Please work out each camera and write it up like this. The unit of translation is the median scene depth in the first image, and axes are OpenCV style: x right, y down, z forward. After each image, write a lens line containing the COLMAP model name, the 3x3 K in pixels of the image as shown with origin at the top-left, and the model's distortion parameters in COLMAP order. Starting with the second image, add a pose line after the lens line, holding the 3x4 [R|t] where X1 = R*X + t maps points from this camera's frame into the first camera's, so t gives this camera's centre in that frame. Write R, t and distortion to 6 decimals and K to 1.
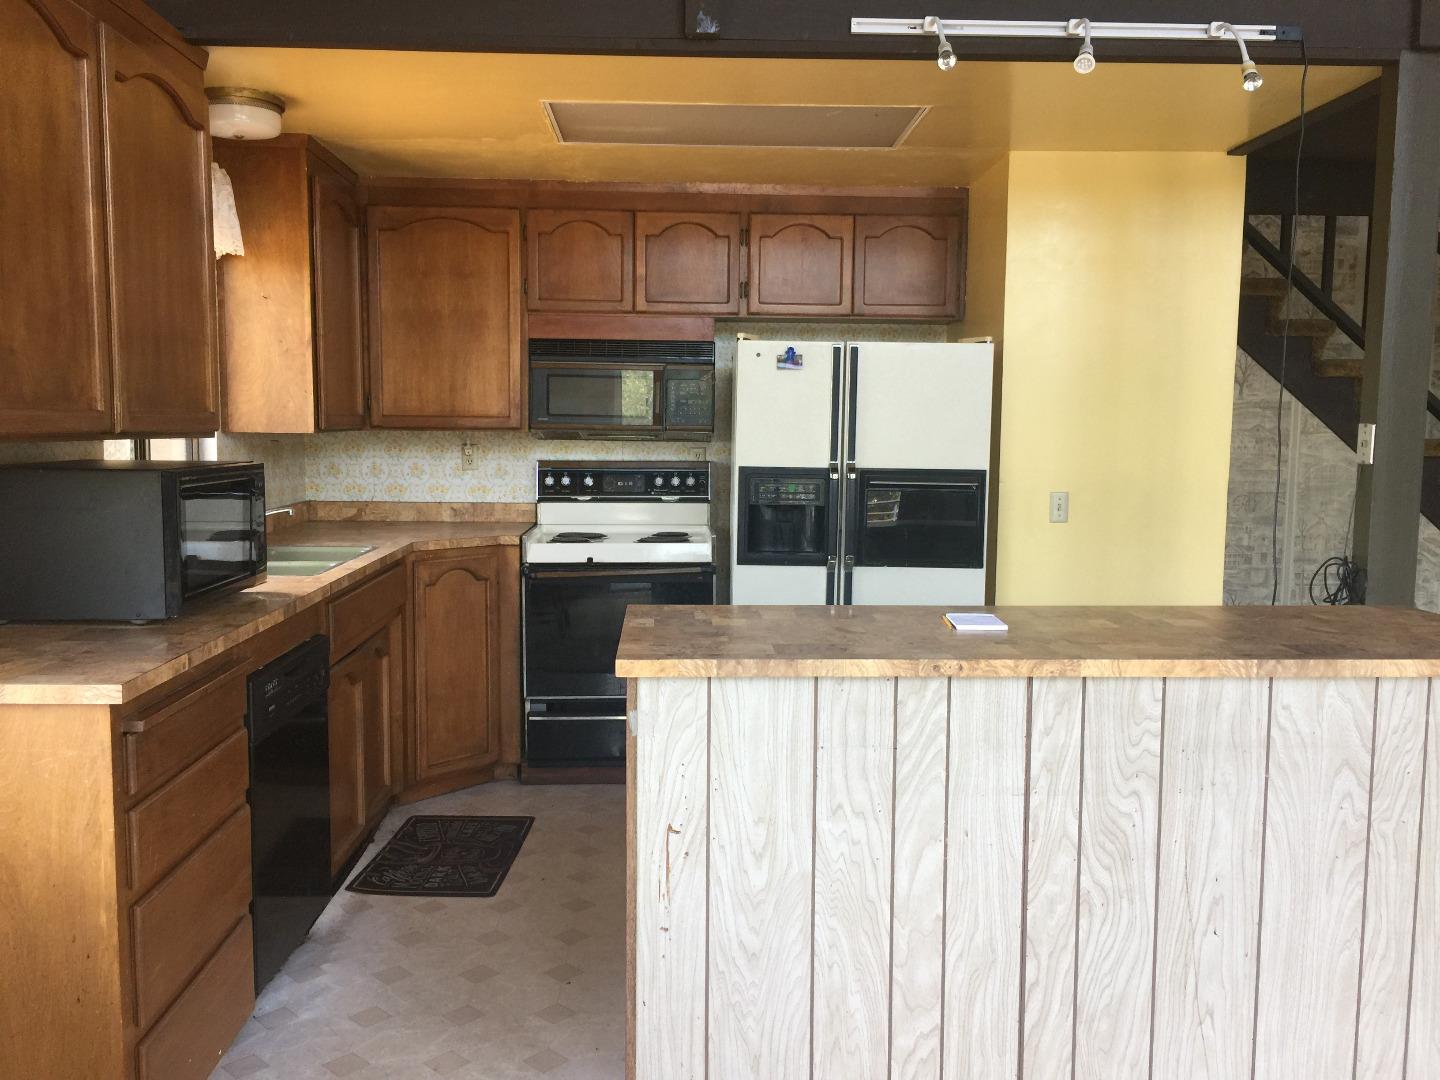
lens RADIAL K [[1231.3, 0, 717.1], [0, 1231.3, 550.1], [0, 0, 1]] dist [0.058529, -0.011300]
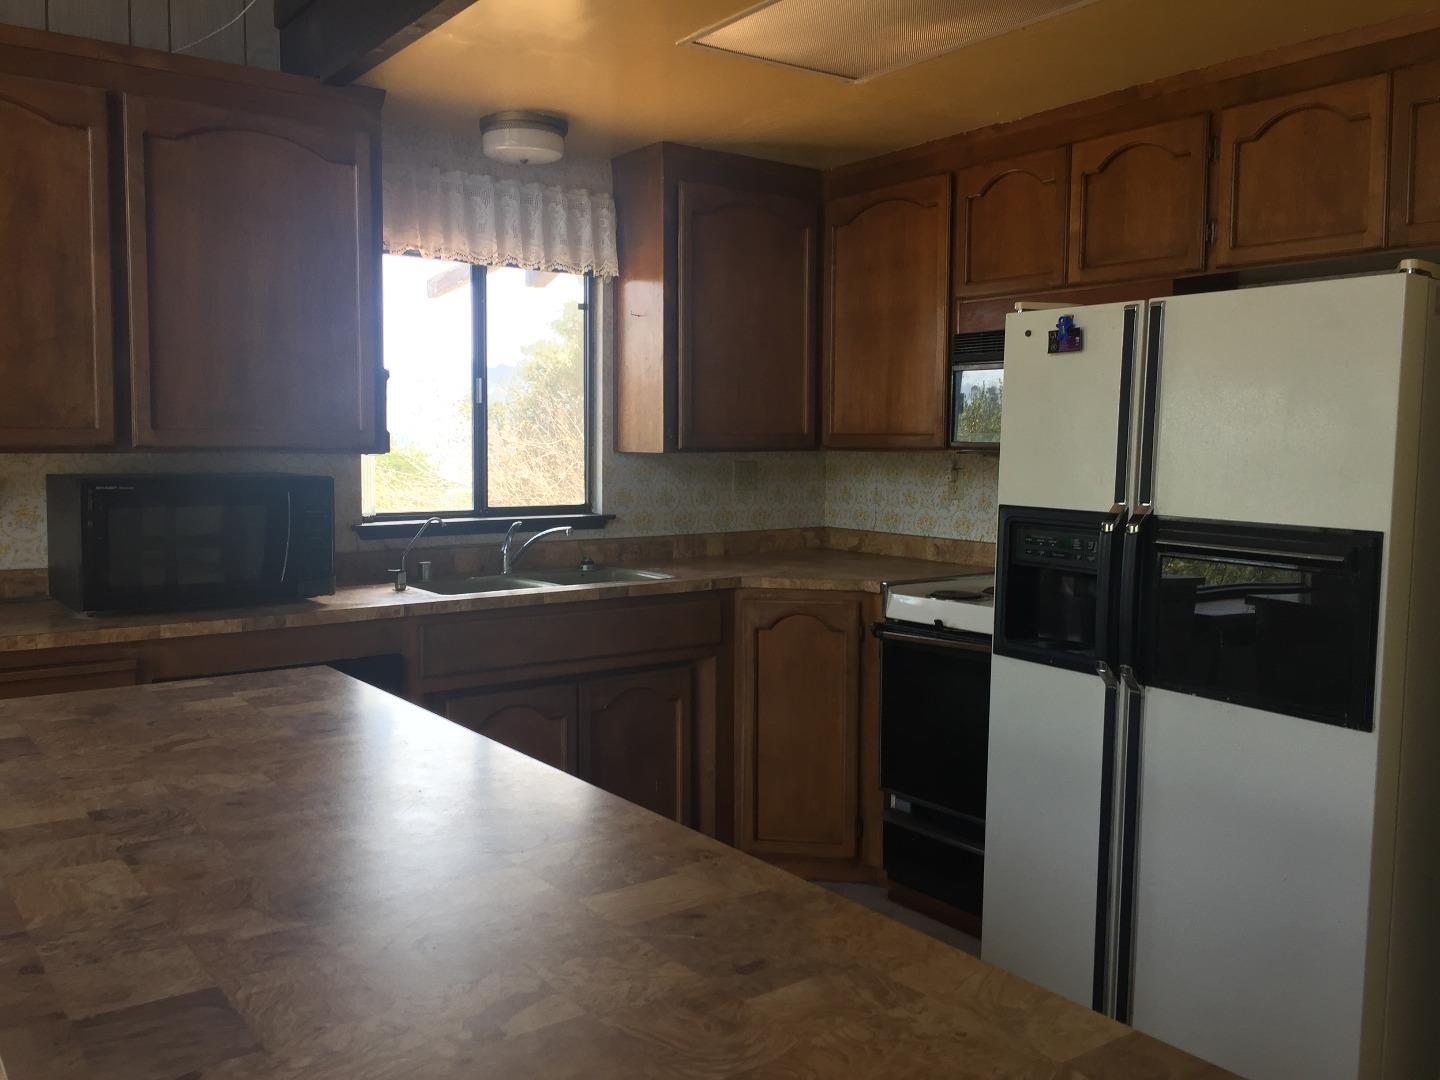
lens RADIAL K [[1231.3, 0, 719.9], [0, 1231.3, 528.1], [0, 0, 1]] dist [0.058529, -0.011300]
pose [[0.565962, 0.055877, -0.822535, 0.418282], [-0.088356, 0.996065, 0.006870, -0.041469], [0.819683, 0.068788, 0.568672, 0.444067]]
